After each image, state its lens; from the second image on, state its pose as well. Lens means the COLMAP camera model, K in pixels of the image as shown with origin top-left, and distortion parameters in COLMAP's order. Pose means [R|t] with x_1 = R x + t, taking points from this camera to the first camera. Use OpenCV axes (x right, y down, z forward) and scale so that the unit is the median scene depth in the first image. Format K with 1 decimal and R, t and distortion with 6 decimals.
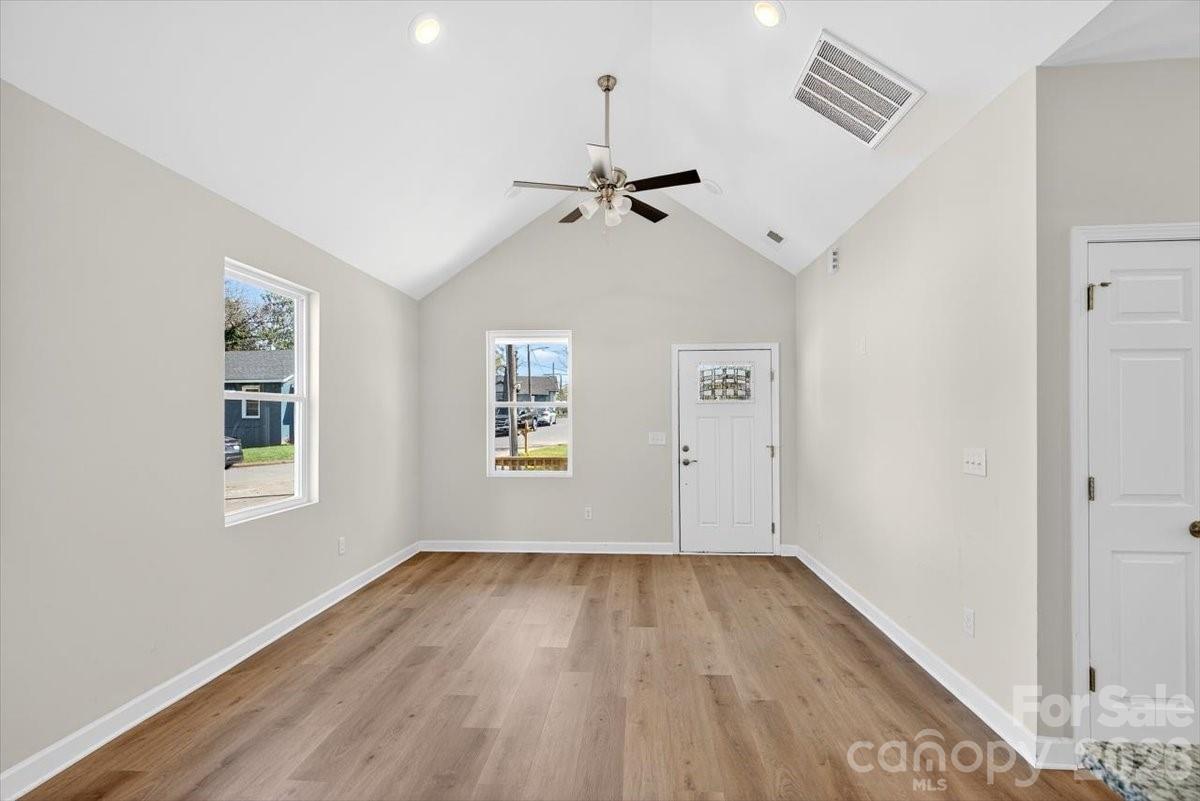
lens RADIAL K [[550.7, 0, 596.8], [0, 550.7, 416.2], [0, 0, 1]] dist [-0.002064, -0.000283]
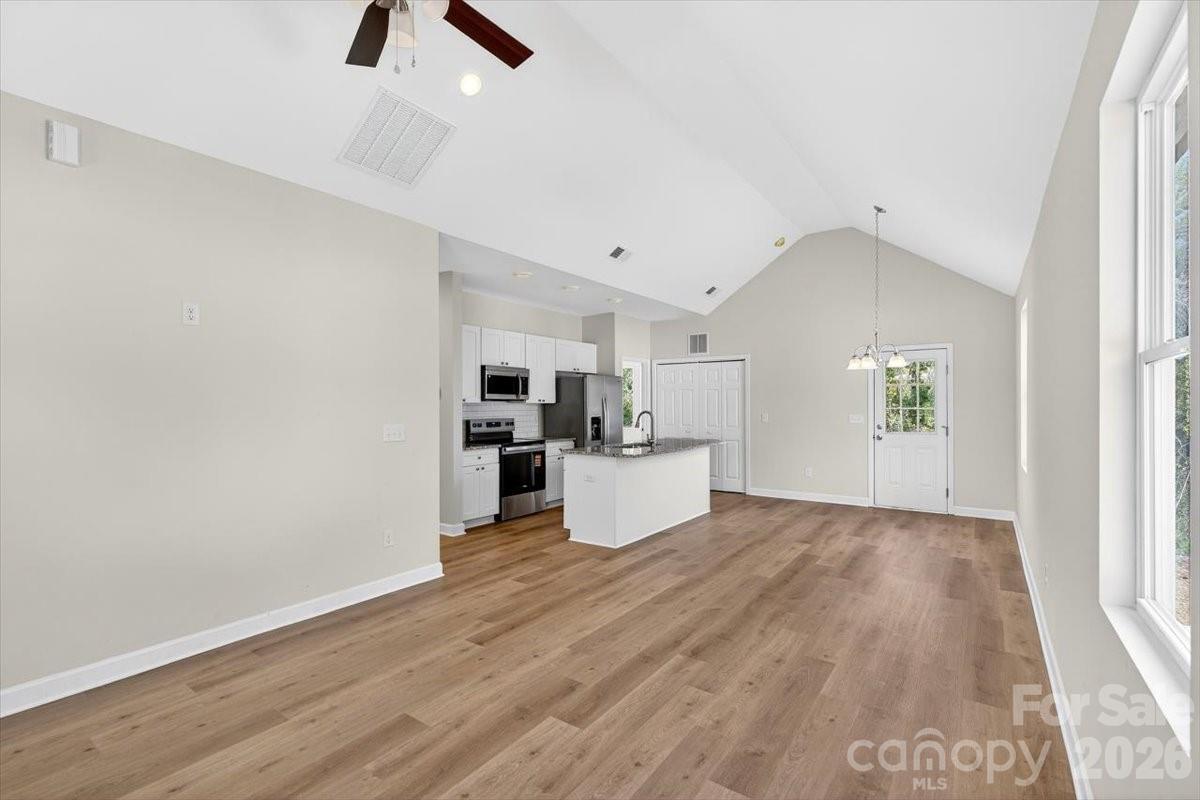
lens RADIAL K [[545.2, 0, 599.4], [0, 545.2, 402.1], [0, 0, 1]] dist [0.000888, 0.000130]
pose [[-0.857063, 0.006376, 0.515172, -0.575536], [0.004585, 0.999978, -0.004748, 0.002690], [-0.515191, -0.001707, -0.857074, 1.872416]]
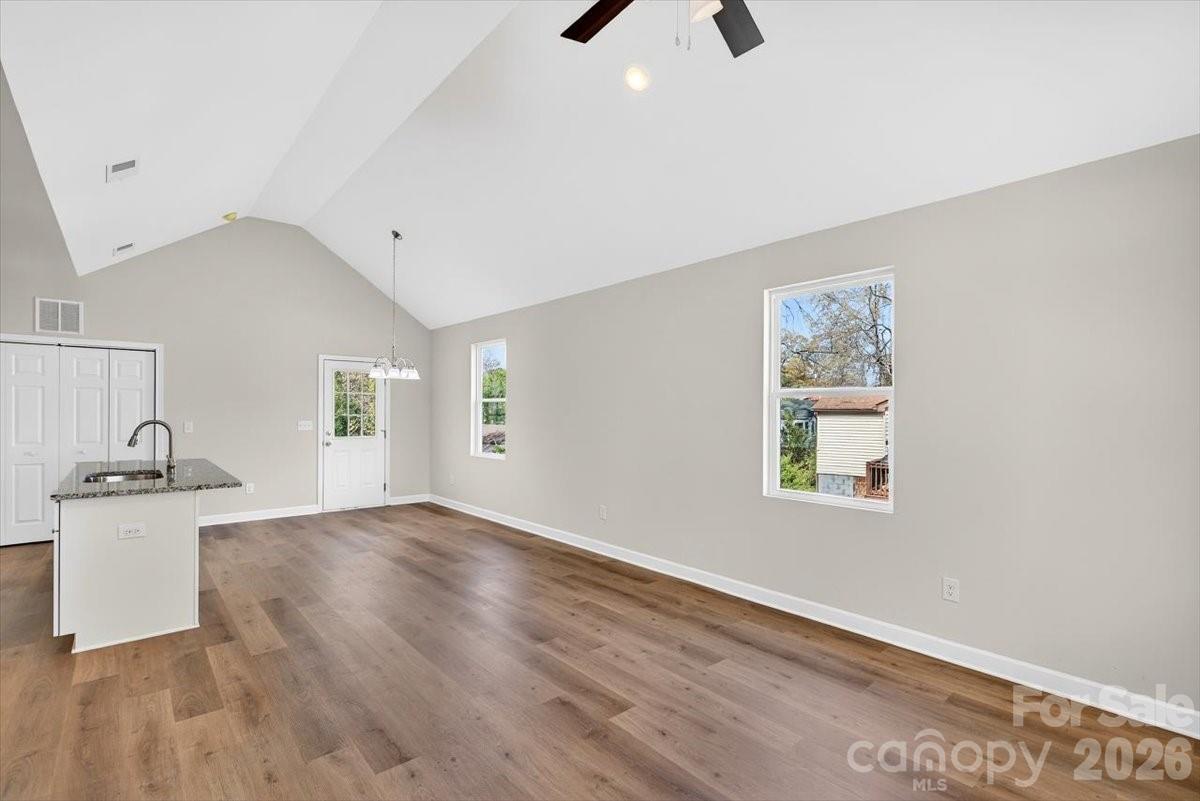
lens RADIAL K [[544.8, 0, 604.4], [0, 544.8, 404.3], [0, 0, 1]] dist [0.002899, -0.000731]
pose [[-0.699543, -0.007519, -0.714551, 0.569807], [-0.001354, 0.999957, -0.009197, -0.003467], [0.714589, -0.005466, -0.699523, 1.782960]]
